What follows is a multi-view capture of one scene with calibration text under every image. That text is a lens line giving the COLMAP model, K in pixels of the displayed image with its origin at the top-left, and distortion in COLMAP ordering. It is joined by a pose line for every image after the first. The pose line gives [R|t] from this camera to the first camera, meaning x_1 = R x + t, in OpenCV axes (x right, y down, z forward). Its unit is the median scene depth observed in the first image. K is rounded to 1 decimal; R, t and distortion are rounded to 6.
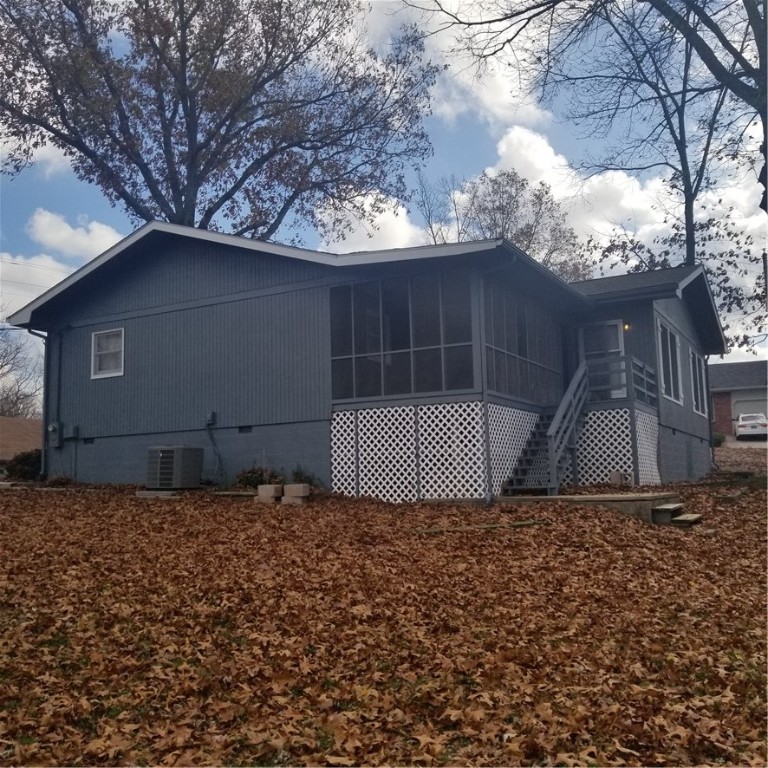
lens RADIAL K [[789.8, 0, 369.9], [0, 789.8, 381.6], [0, 0, 1]] dist [0.128328, -0.283109]
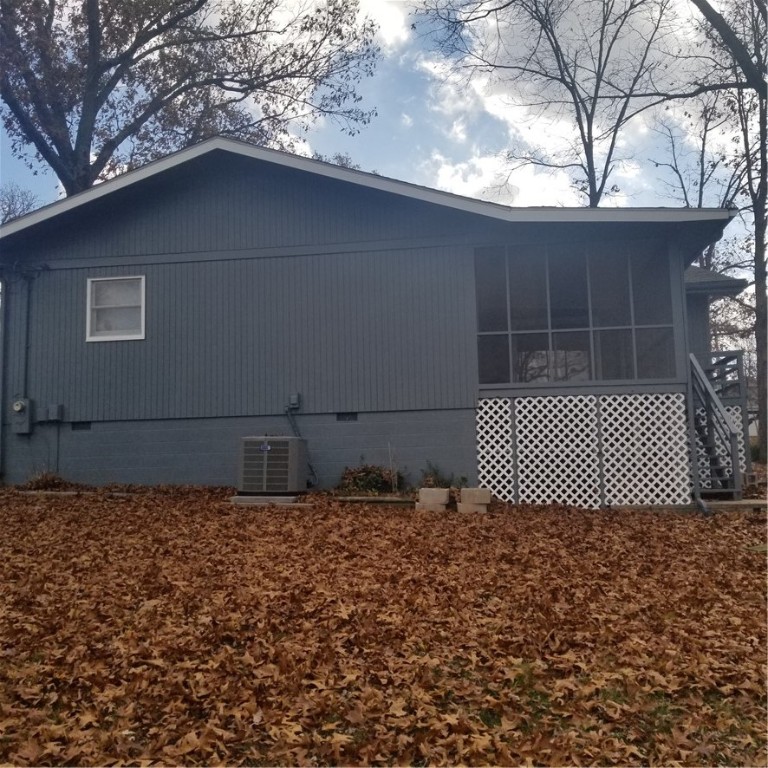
lens RADIAL K [[789.8, 0, 369.9], [0, 789.8, 381.6], [0, 0, 1]] dist [0.128328, -0.283109]
pose [[0.934640, 0.043639, 0.352908, -0.443142], [-0.047083, 0.998890, 0.001174, 0.024947], [-0.352465, -0.017713, 0.935657, 0.272787]]
